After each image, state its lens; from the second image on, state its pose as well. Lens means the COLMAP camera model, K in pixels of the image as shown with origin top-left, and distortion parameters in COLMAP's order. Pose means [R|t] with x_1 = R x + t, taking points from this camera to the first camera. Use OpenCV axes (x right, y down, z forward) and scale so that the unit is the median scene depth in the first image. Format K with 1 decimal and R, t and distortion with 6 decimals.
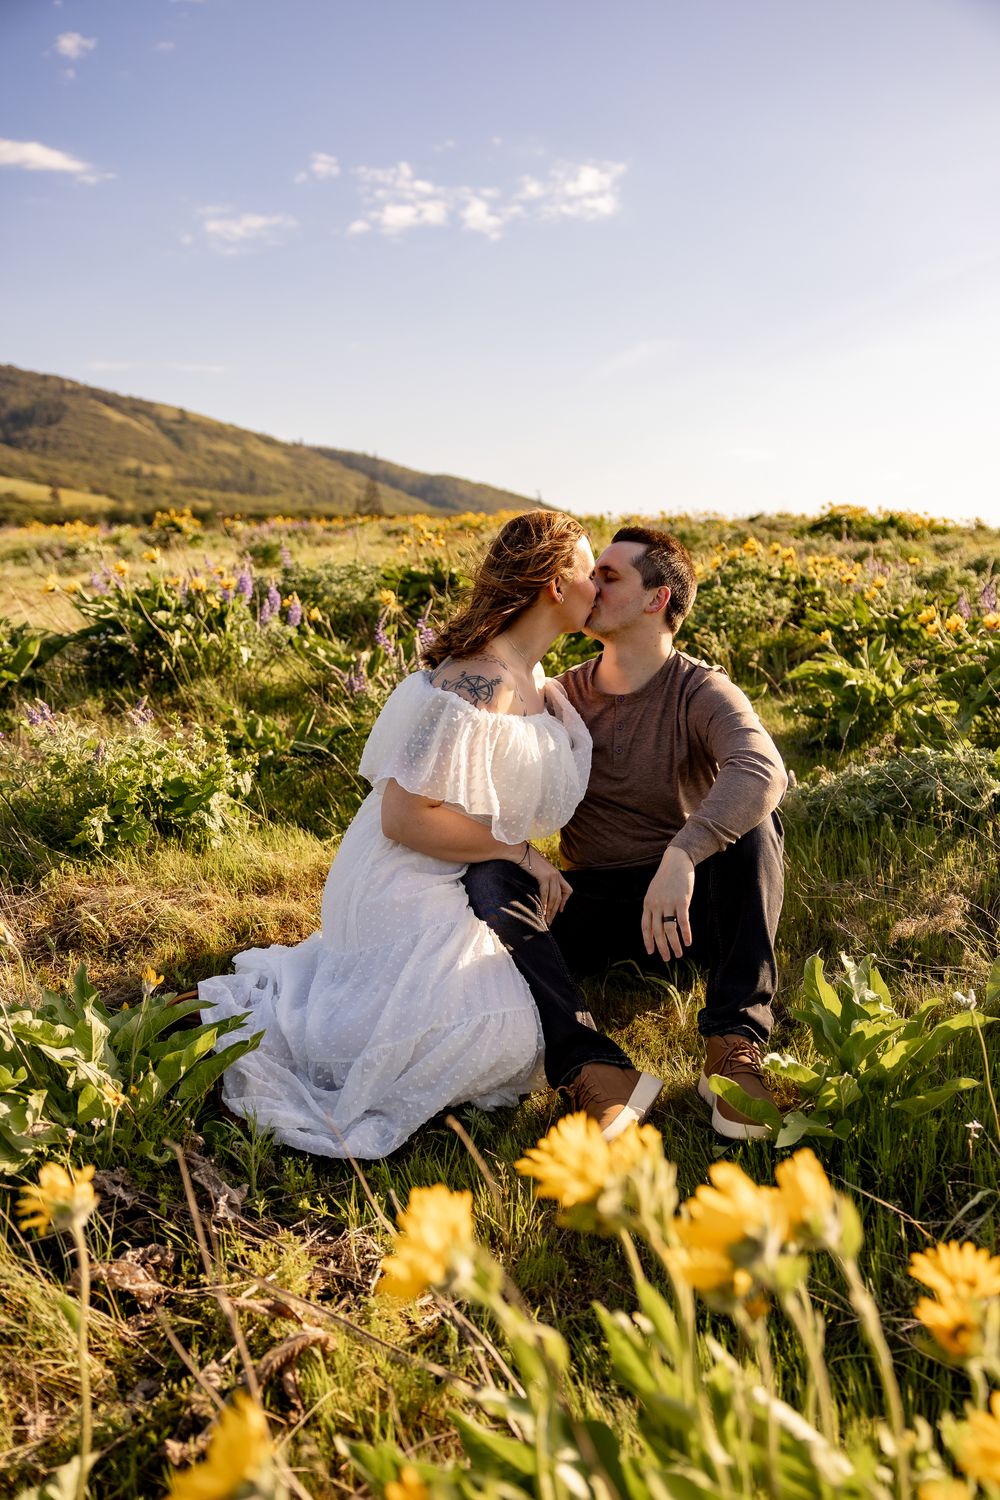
lens RADIAL K [[1227.6, 0, 500.0], [0, 1227.6, 750.0], [0, 0, 1]] dist [-0.004413, -0.001952]
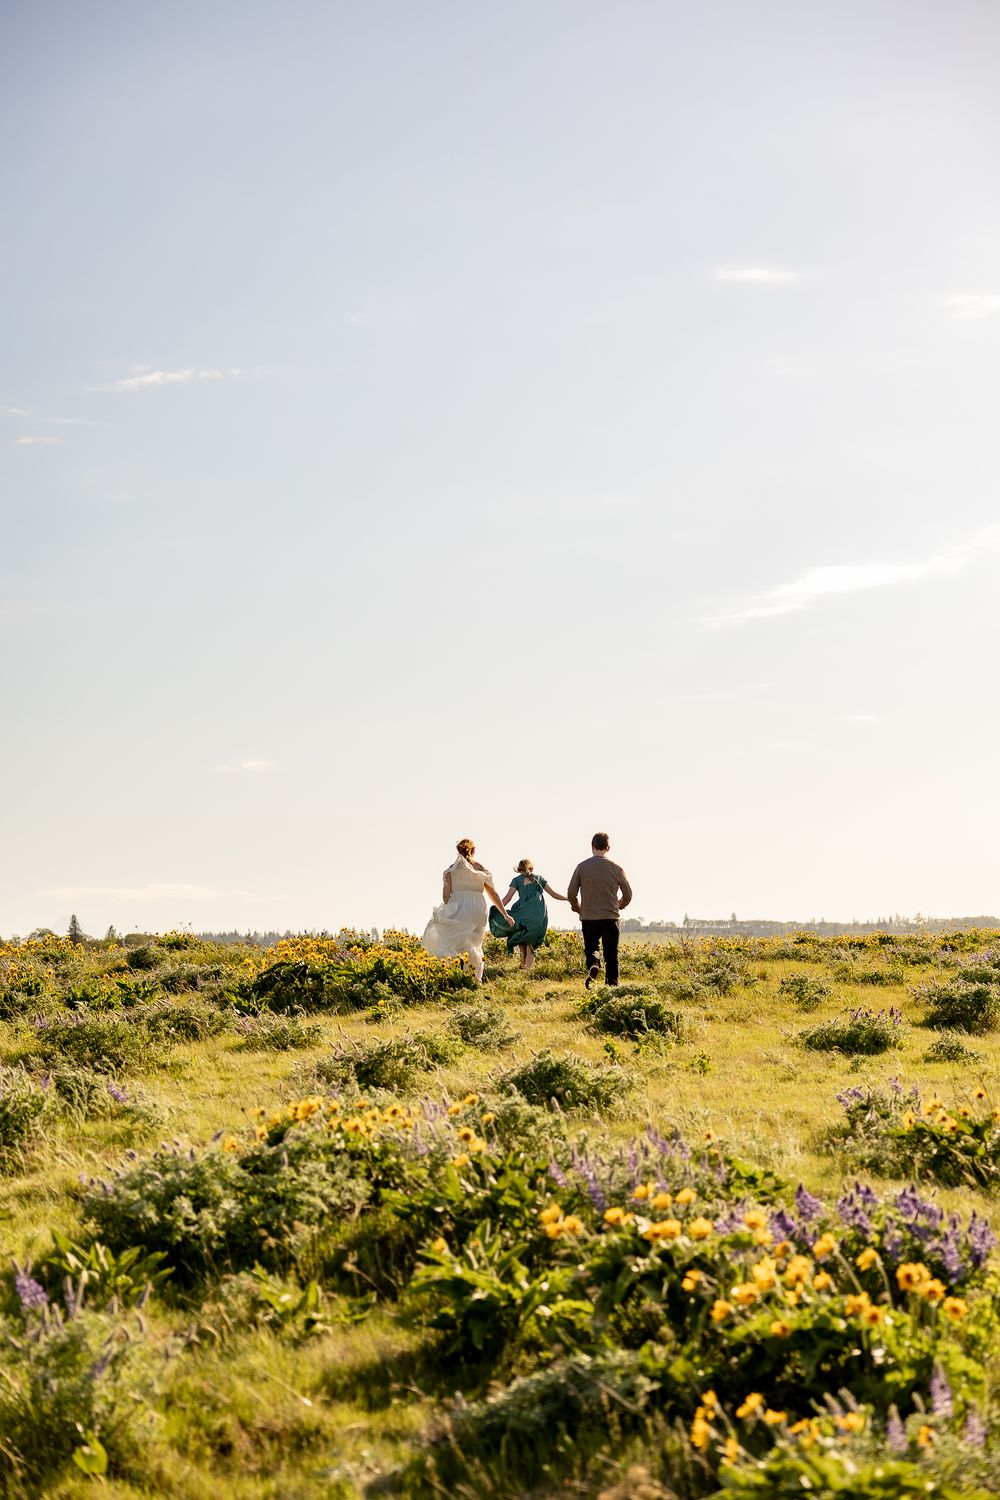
lens RADIAL K [[2429.9, 0, 500.0], [0, 2429.9, 750.0], [0, 0, 1]] dist [-0.005656, 0.021083]
pose [[0.928420, -0.011457, 0.371356, -0.392579], [0.102116, 0.968899, -0.225406, -0.034103], [-0.357223, 0.247193, 0.900715, -0.797353]]
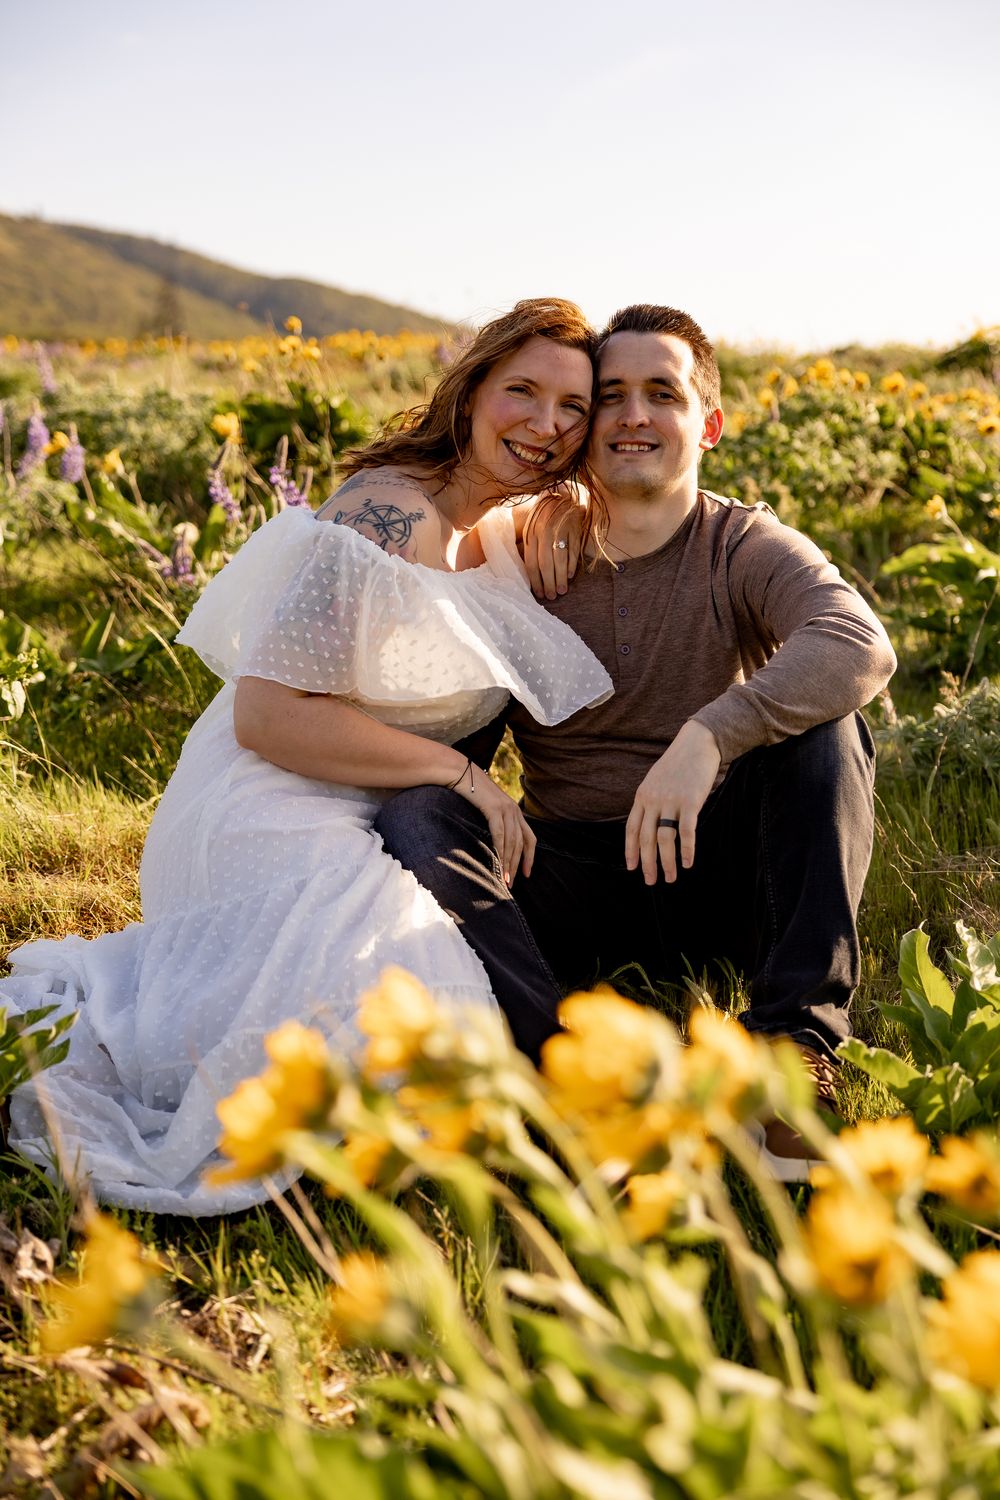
lens RADIAL K [[2186.0, 0, 500.0], [0, 2186.0, 750.0], [0, 0, 1]] dist [0.004764, 0.071445]
pose [[0.998863, 0.001838, 0.047629, -0.011200], [-0.001454, 0.999966, -0.008107, 0.043550], [-0.047642, 0.008028, 0.998832, -0.083380]]
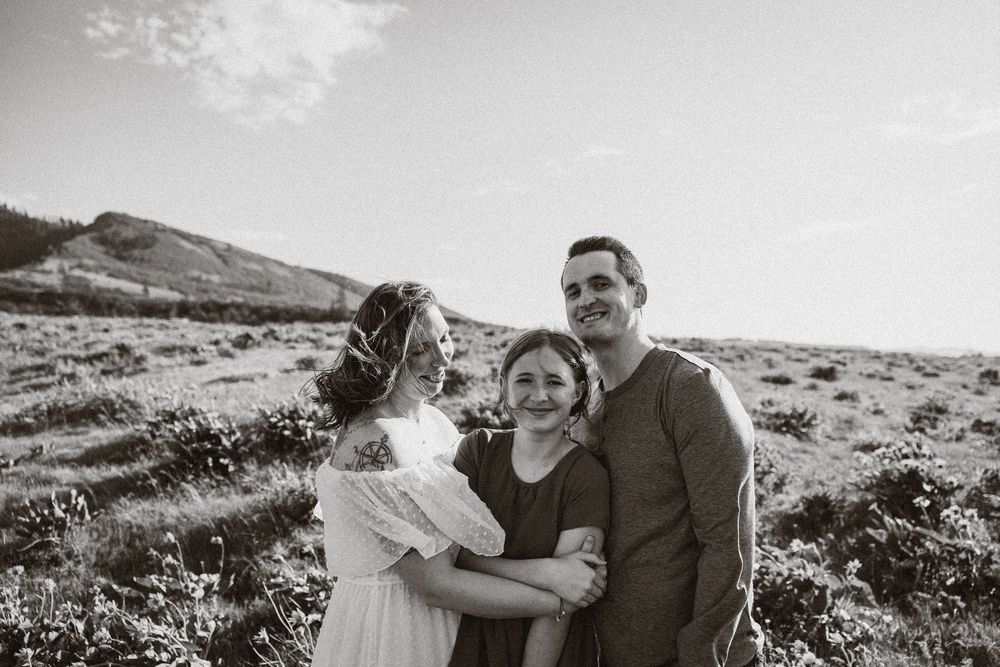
lens RADIAL K [[728.9, 0, 500.0], [0, 728.9, 333.5], [0, 0, 1]] dist [-0.012437, 0.000699]
pose [[0.992990, 0.031278, 0.113983, -0.058261], [-0.012669, 0.986961, -0.160462, -0.059787], [-0.117515, 0.157893, 0.980439, -0.542565]]
